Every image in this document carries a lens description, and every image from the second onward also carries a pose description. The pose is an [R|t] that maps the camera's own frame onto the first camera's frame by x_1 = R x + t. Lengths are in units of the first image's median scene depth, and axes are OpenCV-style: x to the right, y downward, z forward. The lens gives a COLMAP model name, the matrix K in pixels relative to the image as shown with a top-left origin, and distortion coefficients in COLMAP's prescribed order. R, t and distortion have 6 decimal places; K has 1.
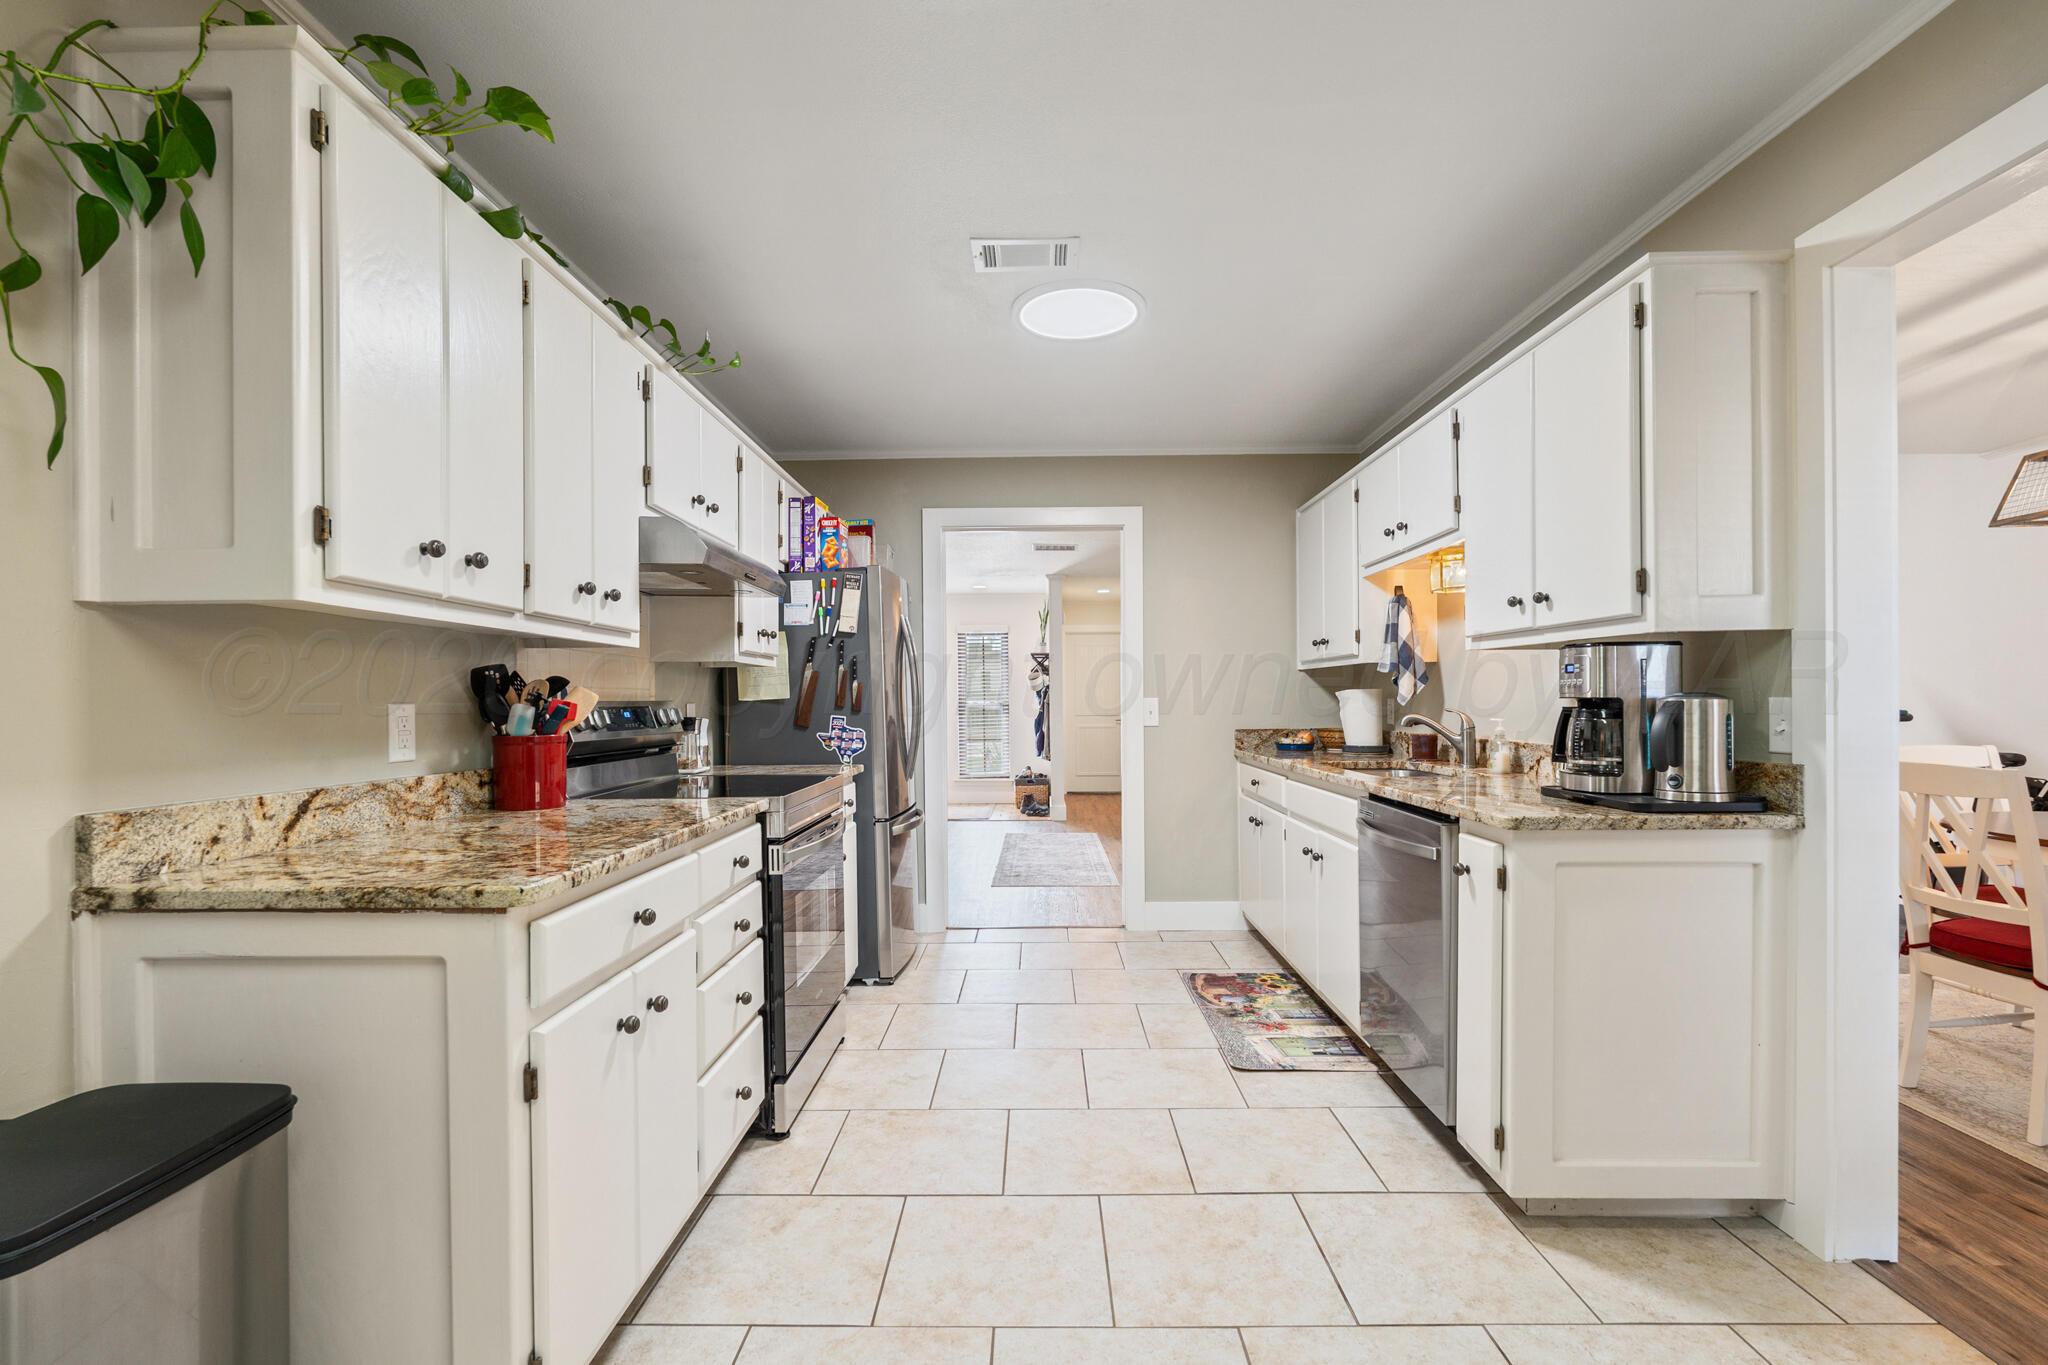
lens RADIAL K [[943.6, 0, 1025.3], [0, 943.6, 717.4], [0, 0, 1]] dist [0.000185, -0.000028]
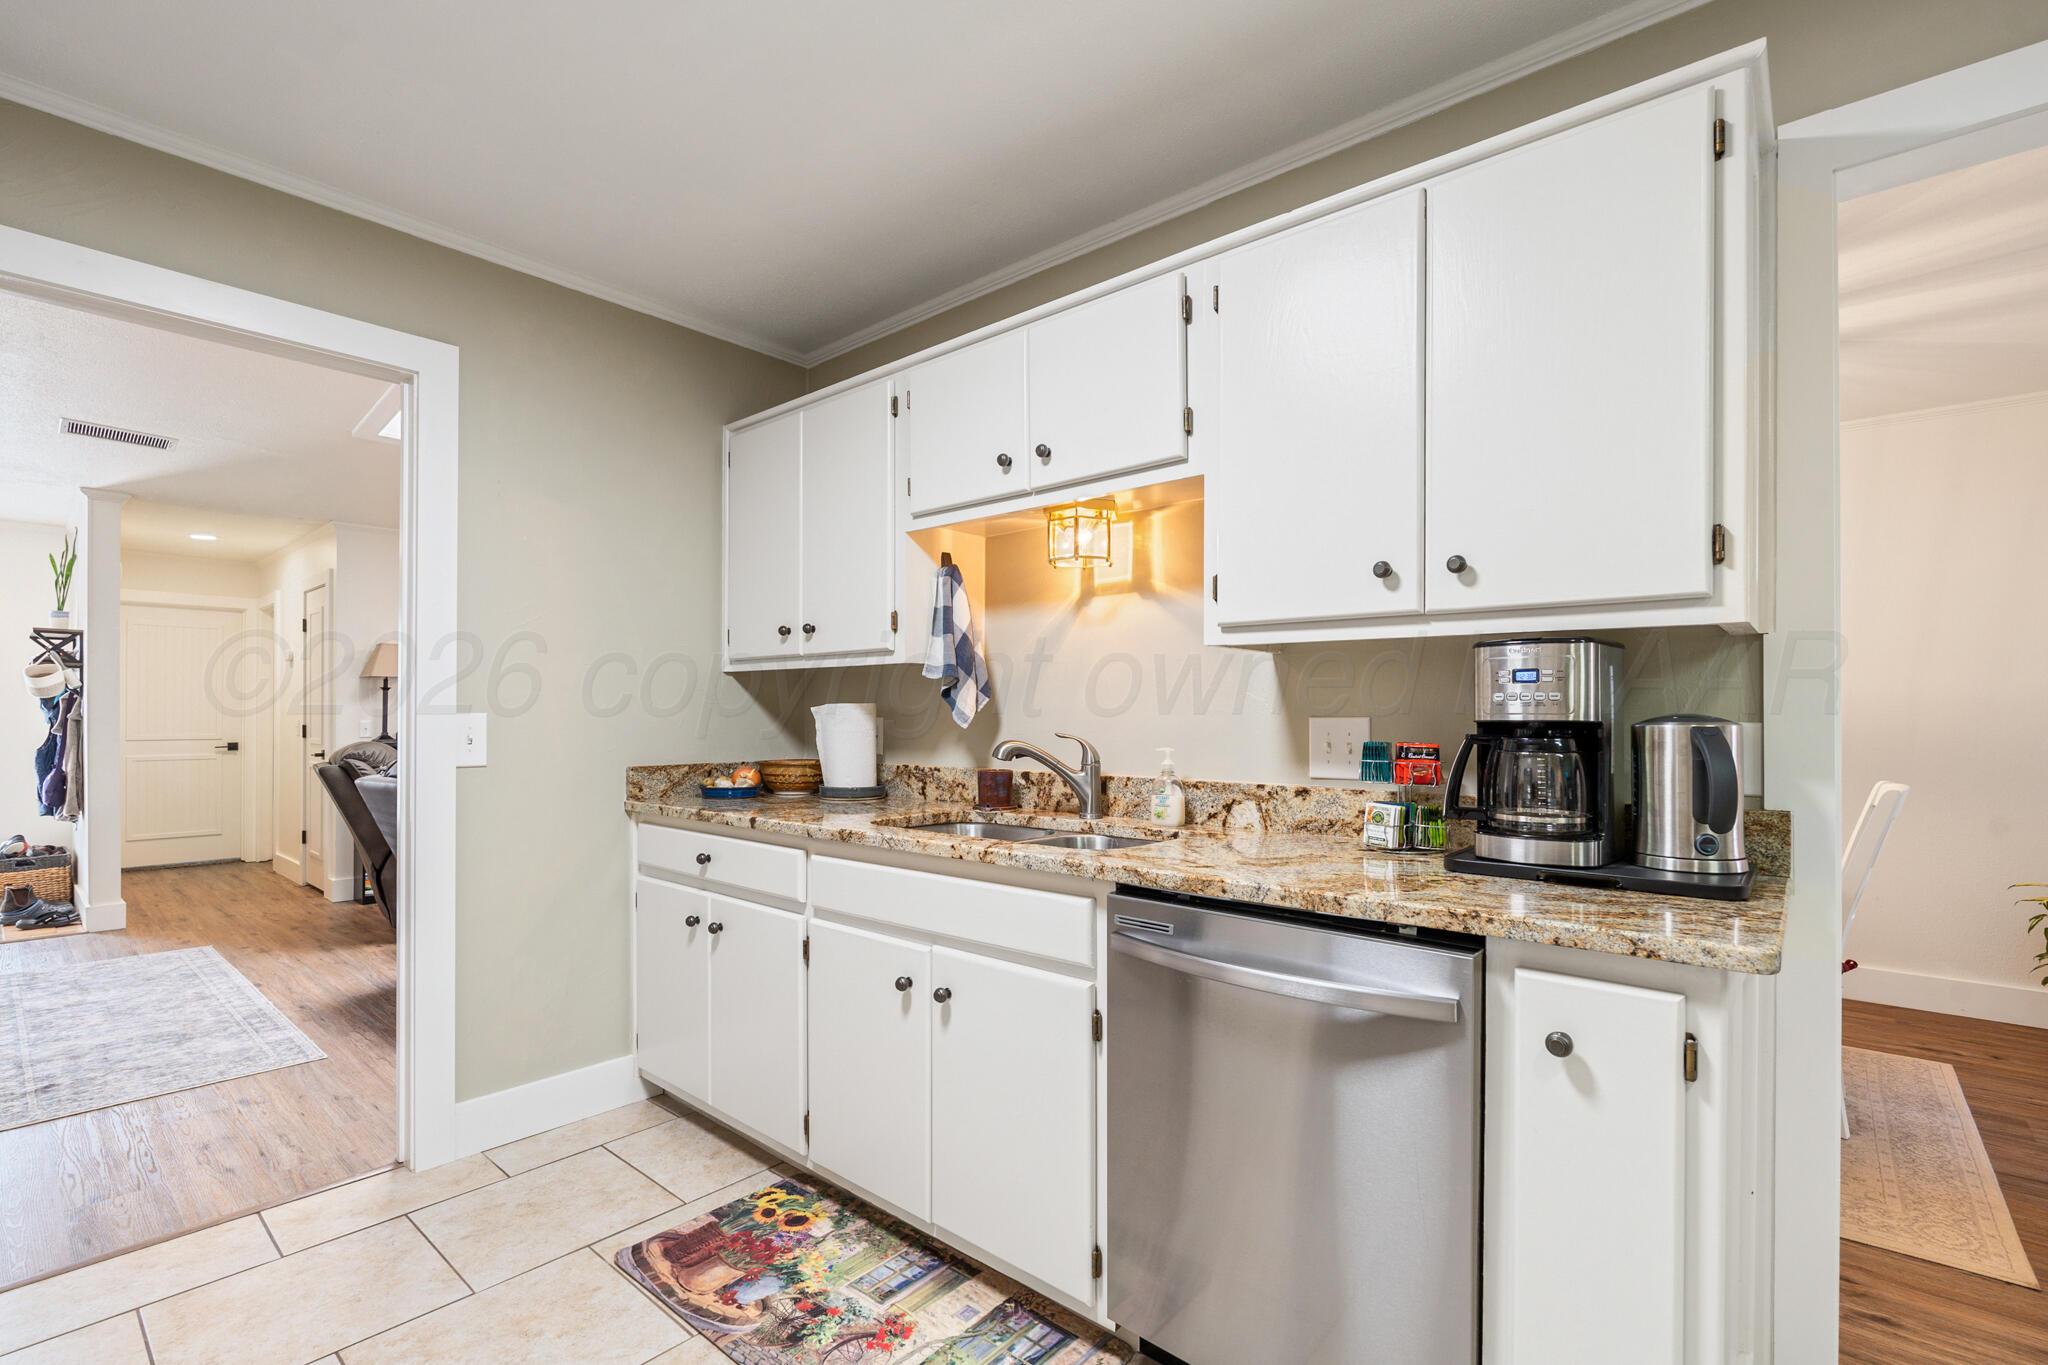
lens RADIAL K [[910.6, 0, 1014.9], [0, 910.6, 710.4], [0, 0, 1]] dist [-0.002299, -0.000538]
pose [[0.640094, 0.011241, 0.768214, -0.077954], [0.008209, 0.999736, -0.021468, -0.010821], [-0.768253, 0.020048, 0.639833, 0.539630]]
